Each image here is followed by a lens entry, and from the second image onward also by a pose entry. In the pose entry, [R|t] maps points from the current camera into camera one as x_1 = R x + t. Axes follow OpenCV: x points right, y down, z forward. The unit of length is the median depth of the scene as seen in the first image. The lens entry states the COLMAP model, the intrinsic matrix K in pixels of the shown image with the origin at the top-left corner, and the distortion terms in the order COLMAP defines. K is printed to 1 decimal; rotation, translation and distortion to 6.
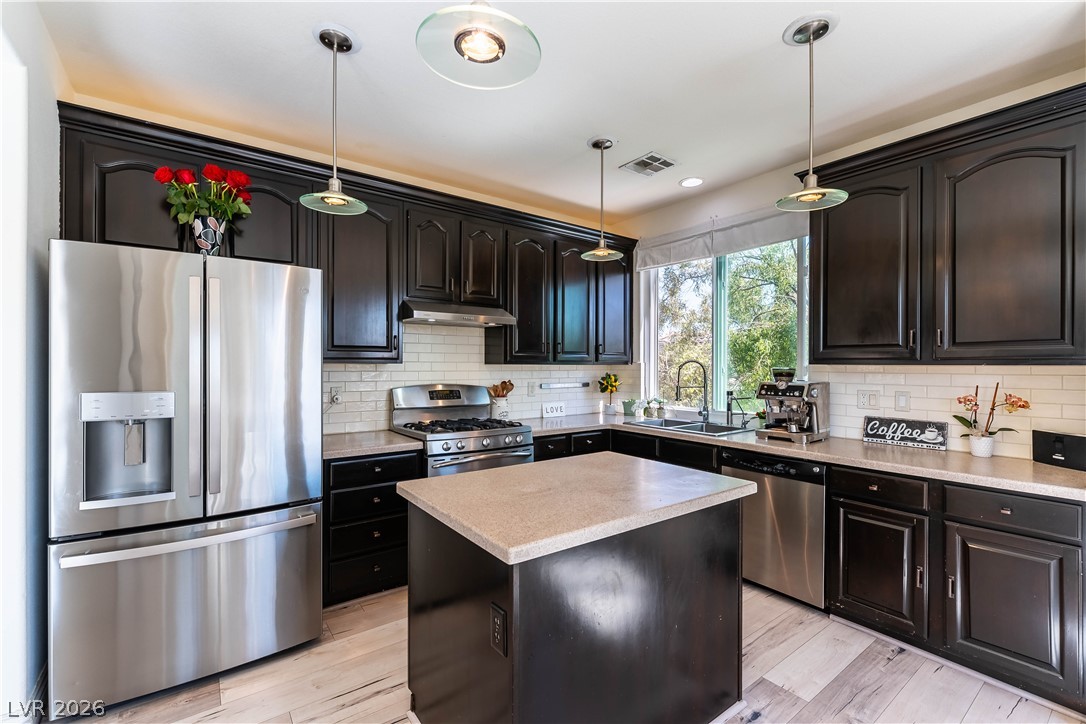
lens RADIAL K [[471.0, 0, 546.5], [0, 471.0, 364.8], [0, 0, 1]] dist [-0.002035, -0.000387]
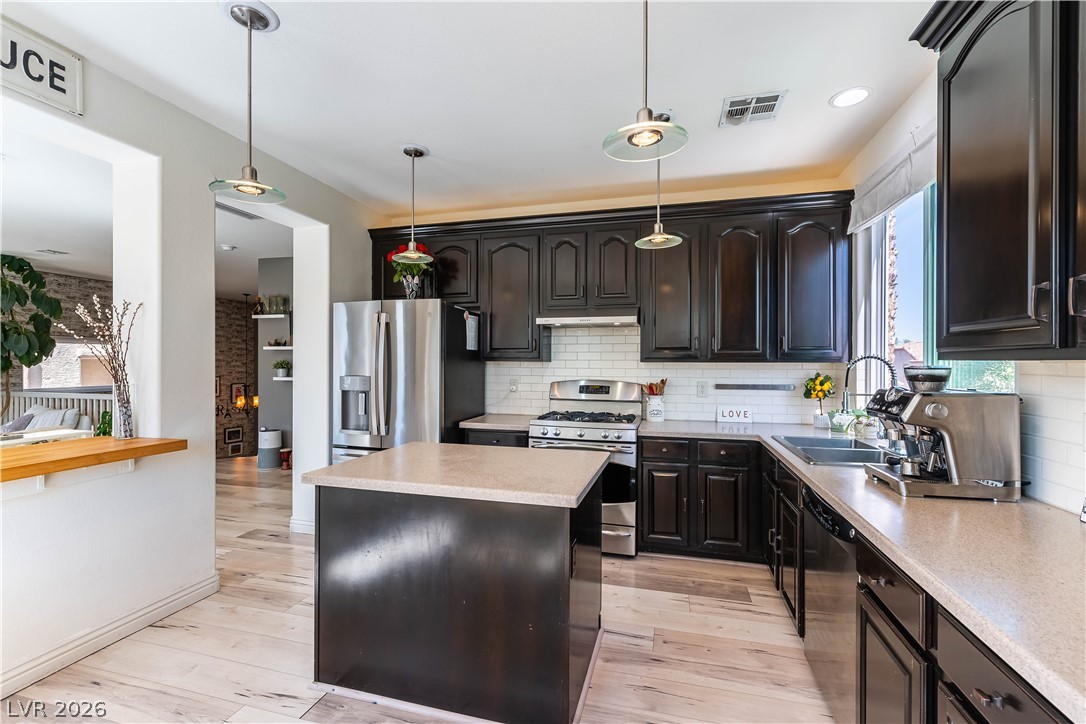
lens RADIAL K [[471.0, 0, 547.6], [0, 471.0, 361.5], [0, 0, 1]] dist [-0.002035, -0.000387]
pose [[0.604444, -0.004775, -0.796634, 0.600510], [-0.000608, 0.999979, -0.006456, 0.004433], [0.796648, 0.004387, 0.604428, 0.235856]]
